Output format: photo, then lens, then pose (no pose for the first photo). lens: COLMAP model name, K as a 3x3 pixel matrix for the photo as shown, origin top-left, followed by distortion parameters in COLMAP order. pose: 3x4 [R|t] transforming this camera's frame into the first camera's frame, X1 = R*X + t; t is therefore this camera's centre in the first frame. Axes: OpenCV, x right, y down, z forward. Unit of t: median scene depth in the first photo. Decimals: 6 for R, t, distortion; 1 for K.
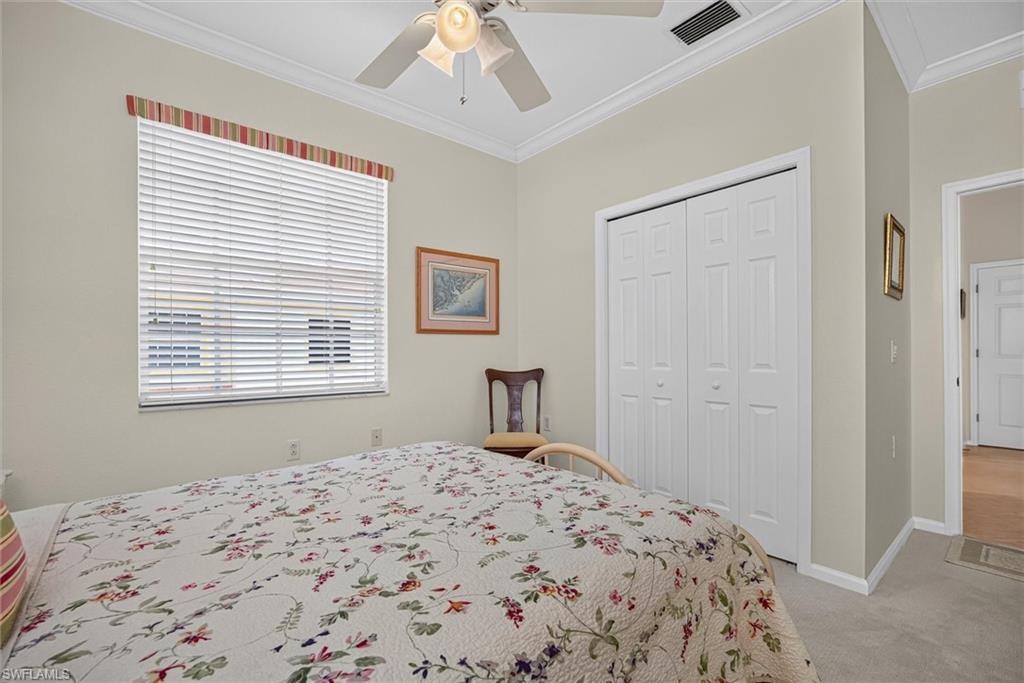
lens RADIAL K [[438.7, 0, 512.0], [0, 438.7, 341.5], [0, 0, 1]] dist [-0.000767, 0.000182]
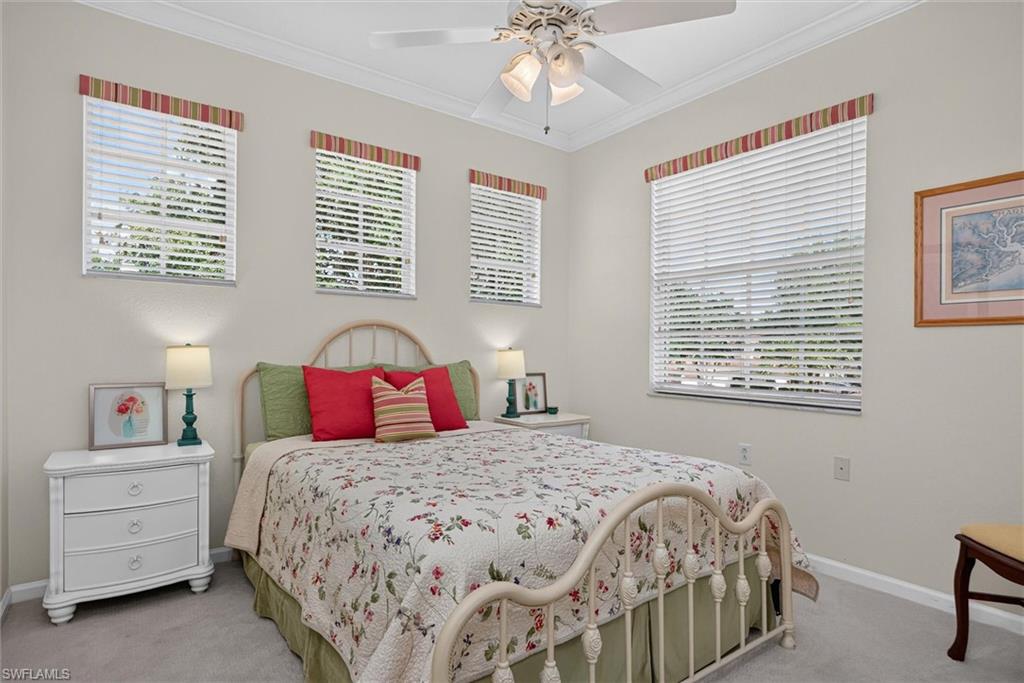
lens RADIAL K [[489.0, 0, 509.5], [0, 489.0, 342.9], [0, 0, 1]] dist [0.000264, 0.001000]
pose [[-0.069175, 0.017607, -0.997449, 0.587587], [0.014352, 0.999758, 0.016652, -0.016873], [0.997501, -0.013163, -0.069411, 0.488725]]
